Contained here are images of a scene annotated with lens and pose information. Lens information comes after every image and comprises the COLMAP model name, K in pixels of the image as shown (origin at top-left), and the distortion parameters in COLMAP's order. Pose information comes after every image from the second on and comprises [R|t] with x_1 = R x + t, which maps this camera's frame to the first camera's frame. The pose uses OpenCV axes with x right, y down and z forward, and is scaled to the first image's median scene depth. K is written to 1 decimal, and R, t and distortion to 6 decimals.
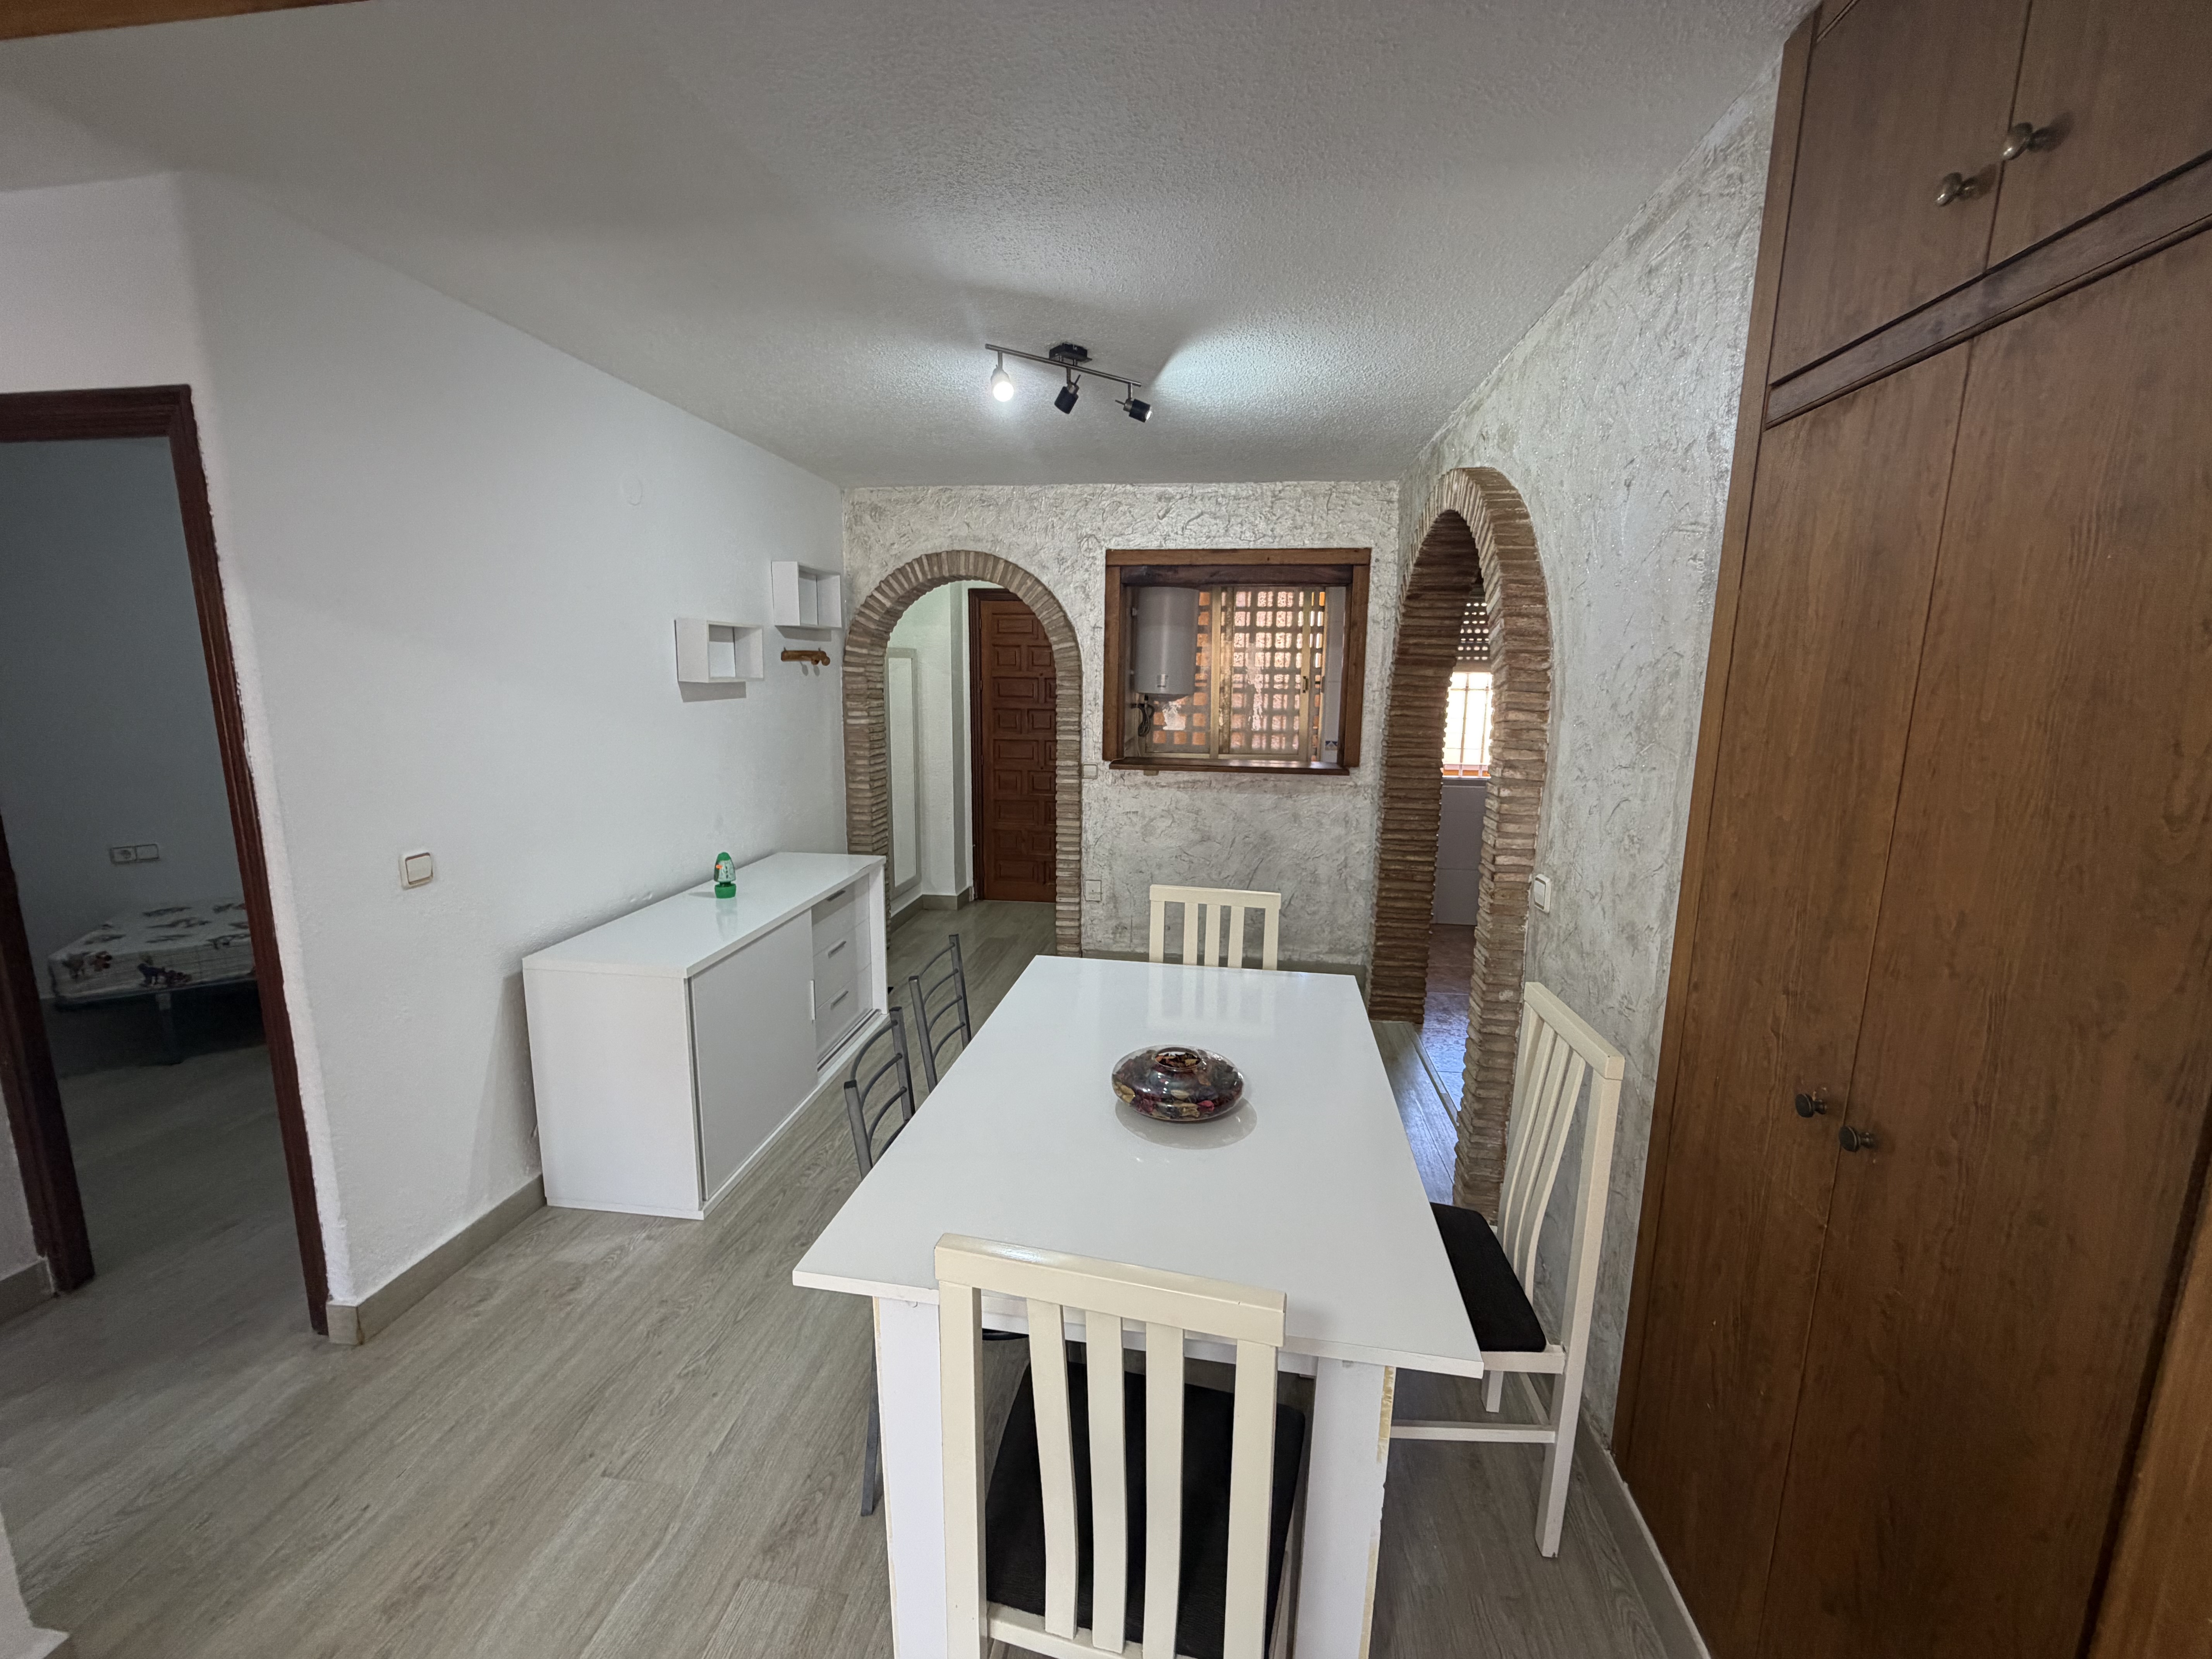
lens RADIAL K [[879.4, 0, 1102.6], [0, 879.4, 824.4], [0, 0, 1]] dist [-0.001423, -0.000252]
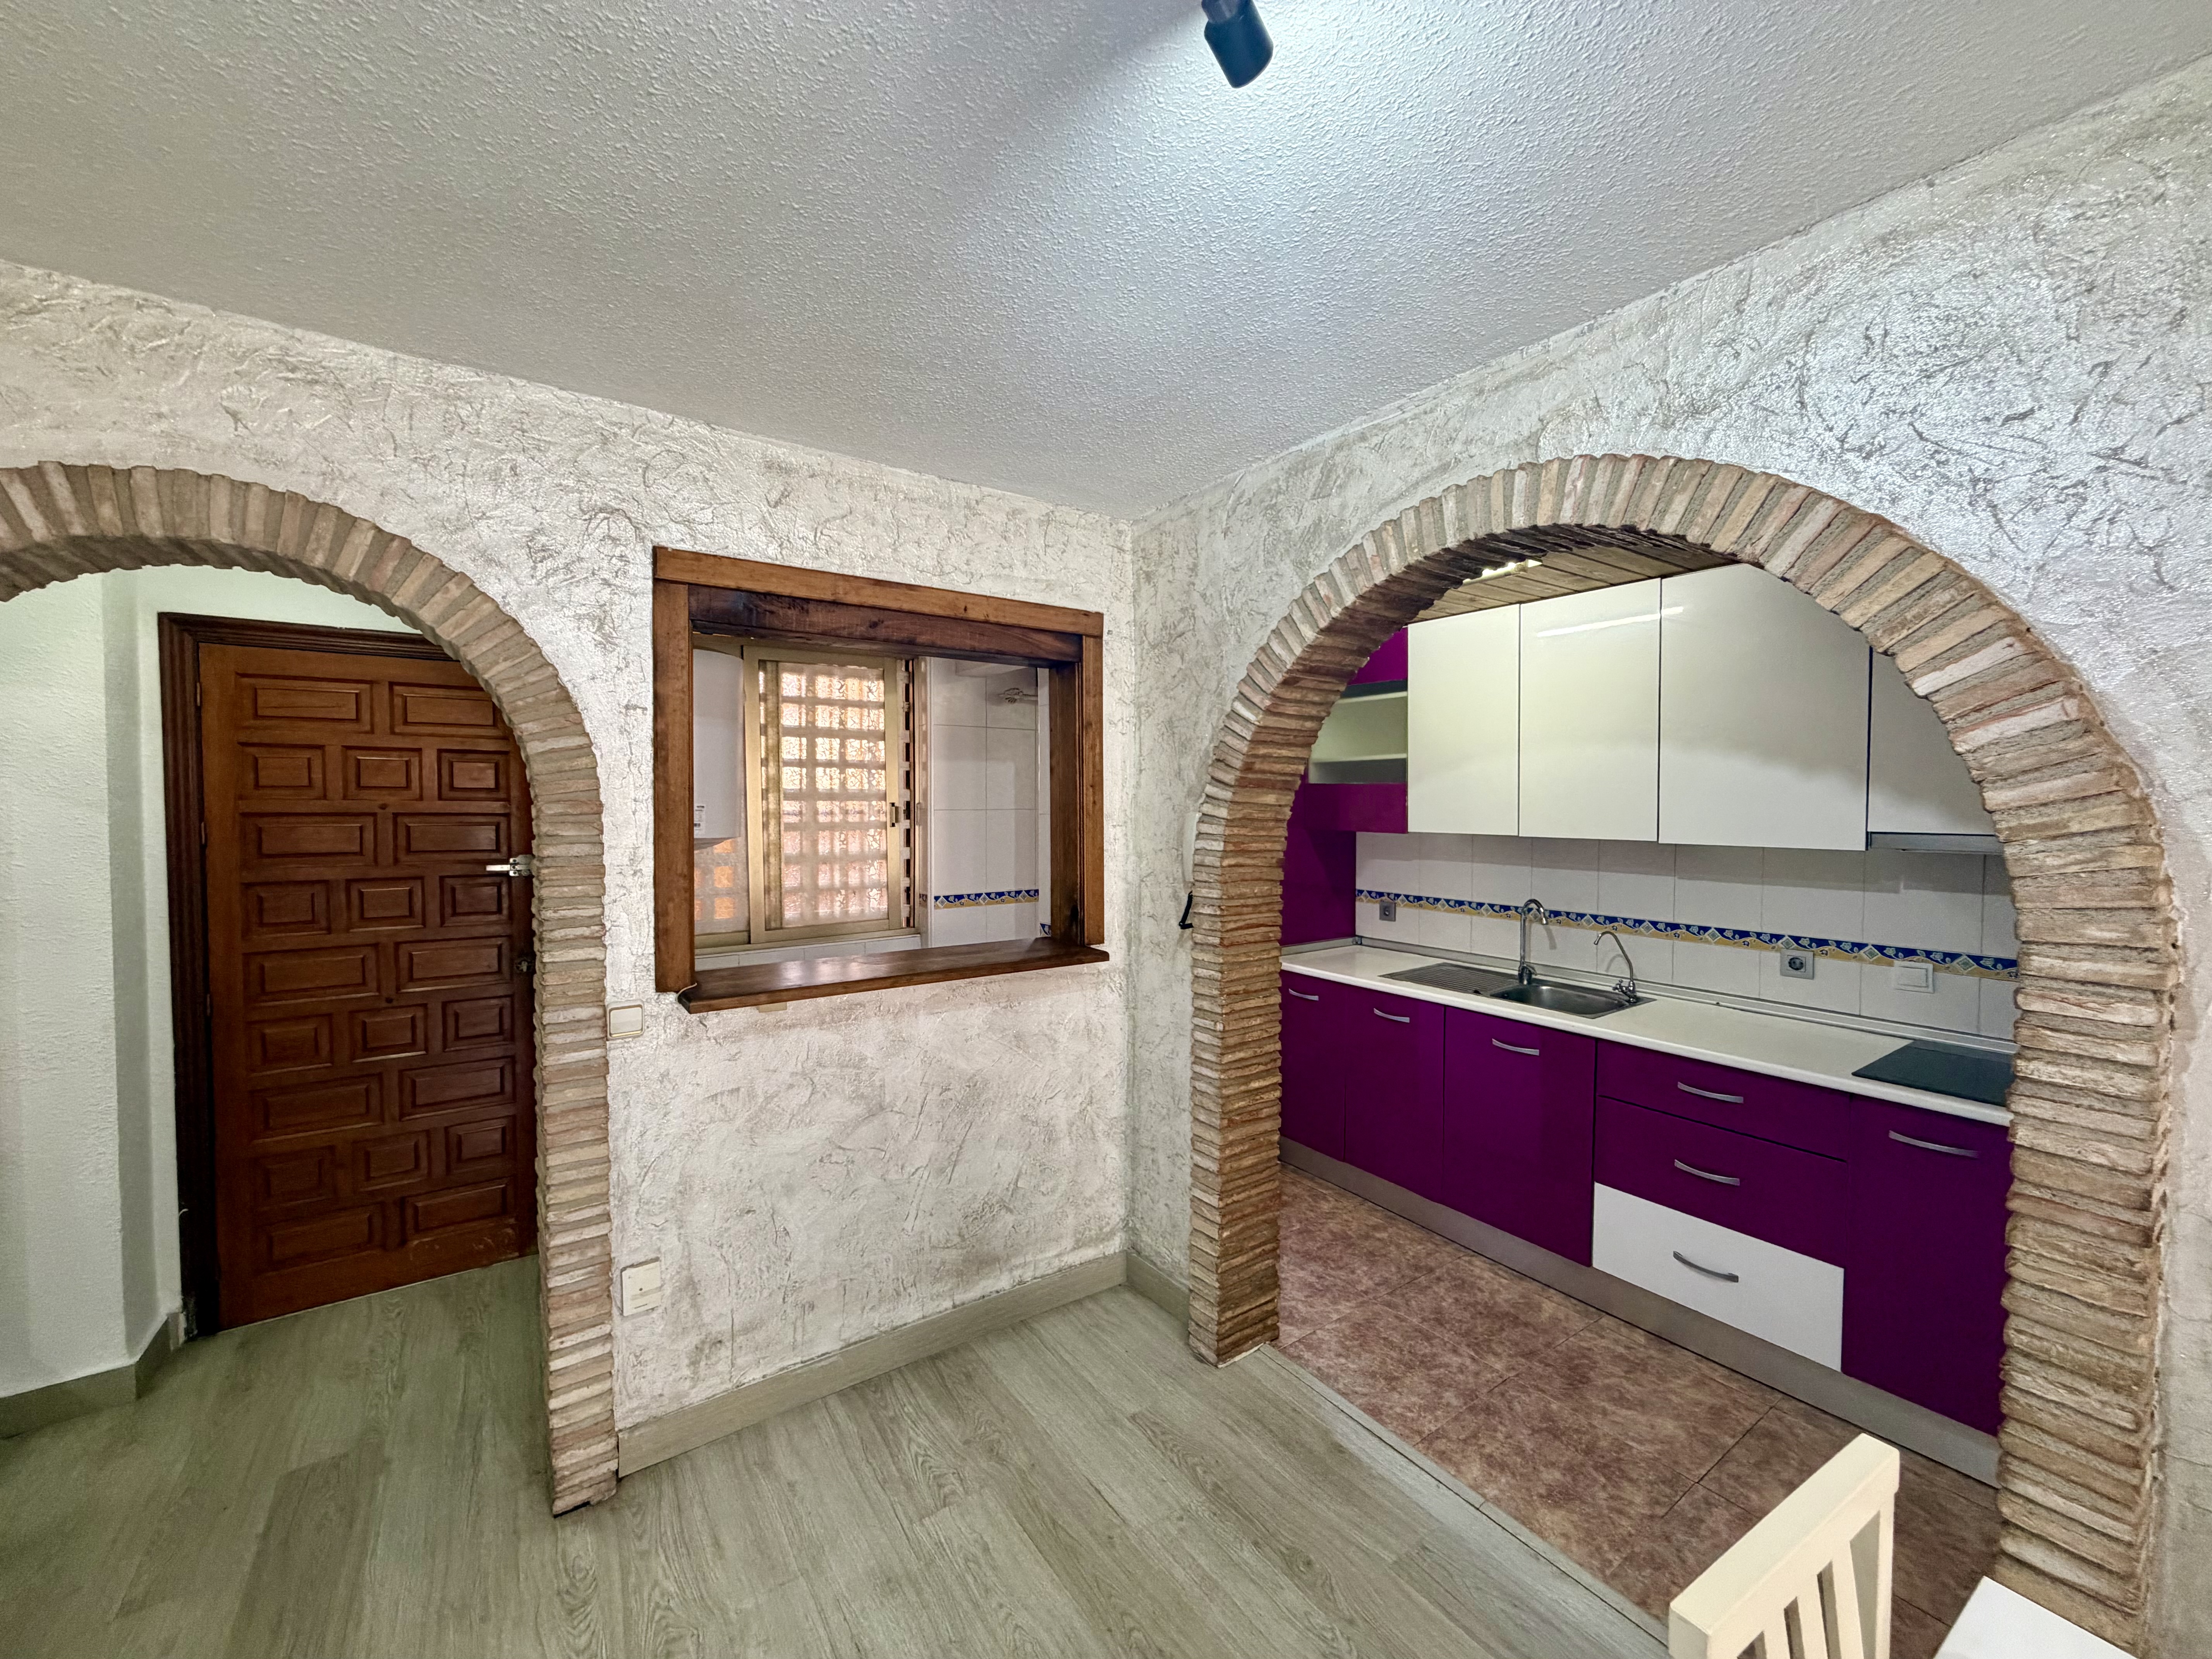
lens RADIAL K [[879.4, 0, 1102.6], [0, 879.4, 824.4], [0, 0, 1]] dist [-0.001423, -0.000252]
pose [[0.735605, -0.029934, 0.676749, -0.137005], [0.120784, 0.988810, -0.087552, -0.092402], [-0.666556, 0.146144, 0.730989, 0.501896]]
